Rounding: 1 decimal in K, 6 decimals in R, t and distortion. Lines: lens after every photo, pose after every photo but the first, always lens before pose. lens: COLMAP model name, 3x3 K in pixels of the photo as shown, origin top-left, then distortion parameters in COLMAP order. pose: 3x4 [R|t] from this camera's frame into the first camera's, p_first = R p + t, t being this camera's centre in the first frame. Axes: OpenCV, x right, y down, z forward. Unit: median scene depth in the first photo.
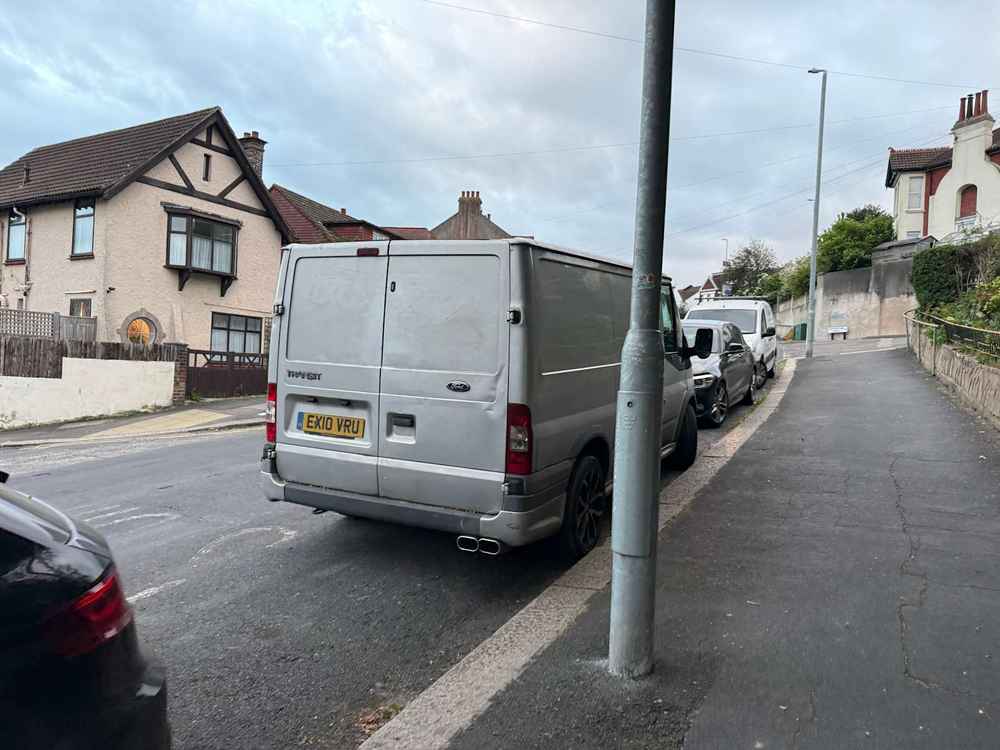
lens RADIAL K [[733.6, 0, 507.6], [0, 733.6, 373.4], [0, 0, 1]] dist [0.004522, -0.049000]
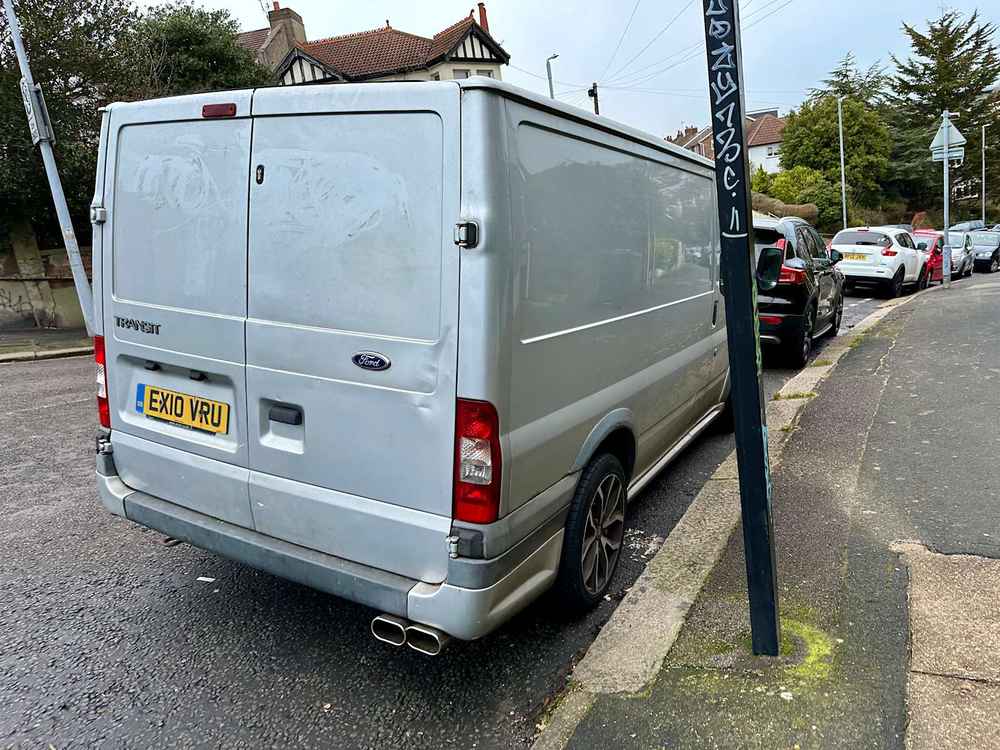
lens RADIAL K [[733.6, 0, 506.9], [0, 733.6, 396.4], [0, 0, 1]] dist [0.004522, -0.049000]
pose [[0.999518, 0.019544, -0.024134, 0.047119], [-0.015513, 0.987448, 0.157179, -0.042141], [0.026903, -0.156728, 0.987275, 0.426131]]
